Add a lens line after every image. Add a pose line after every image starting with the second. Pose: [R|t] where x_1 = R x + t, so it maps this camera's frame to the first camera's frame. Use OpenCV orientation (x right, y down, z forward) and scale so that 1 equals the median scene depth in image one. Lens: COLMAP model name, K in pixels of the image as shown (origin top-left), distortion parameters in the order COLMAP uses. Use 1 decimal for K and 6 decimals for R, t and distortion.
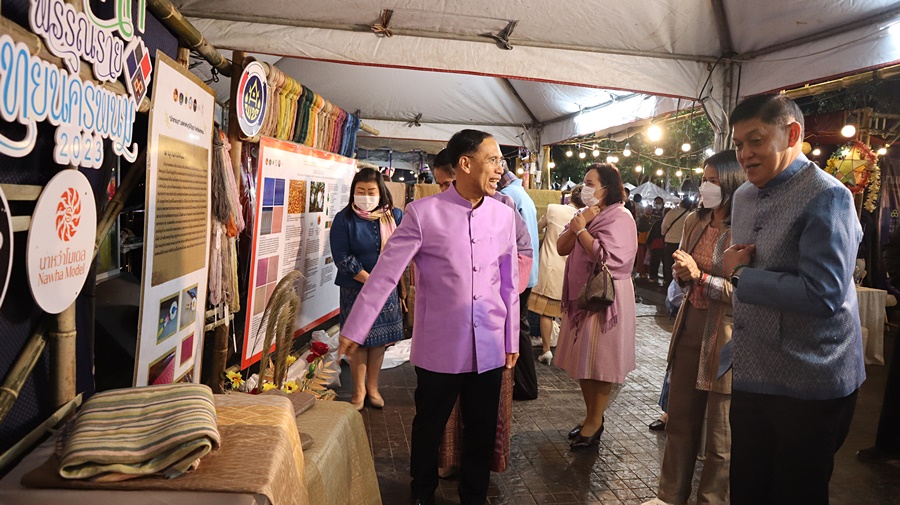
lens RADIAL K [[607.7, 0, 450.0], [0, 607.7, 252.5], [0, 0, 1]] dist [-0.131907, 0.082069]
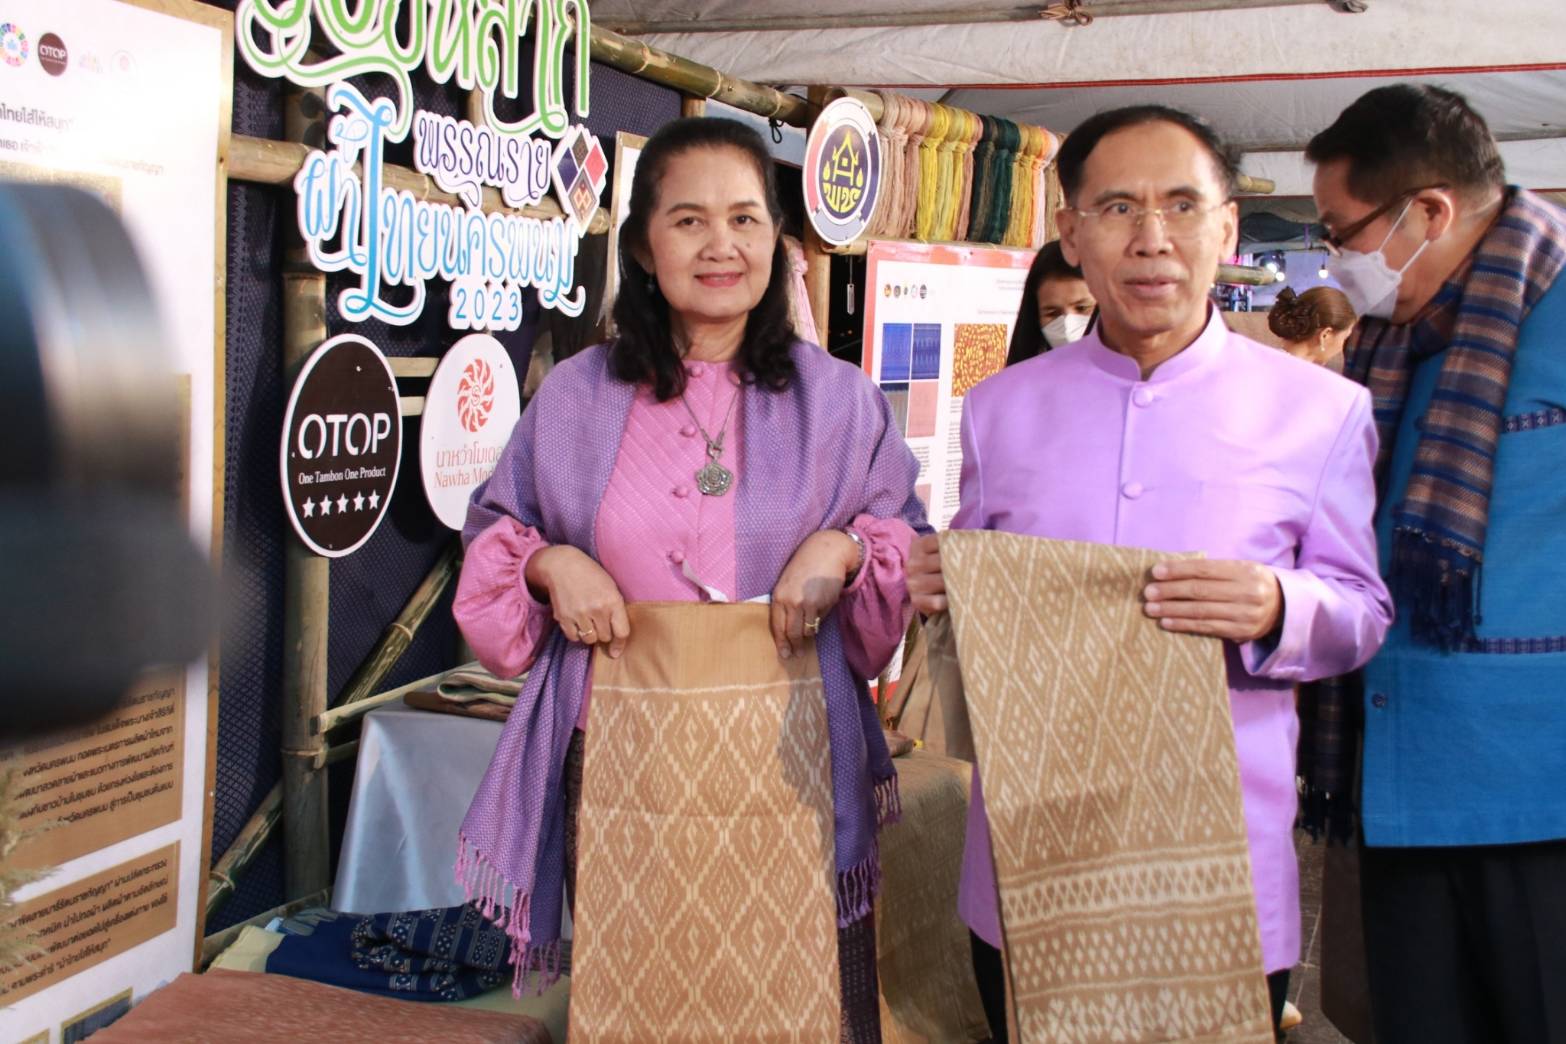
lens RADIAL K [[1909.4, 0, 783.0], [0, 1909.4, 522.0], [0, 0, 1]] dist [0.042639, 0.010099]
pose [[0.869731, 0.008985, -0.493445, 0.695406], [-0.011565, 0.999931, -0.002177, 0.075772], [0.493391, 0.007600, 0.869774, -0.719610]]
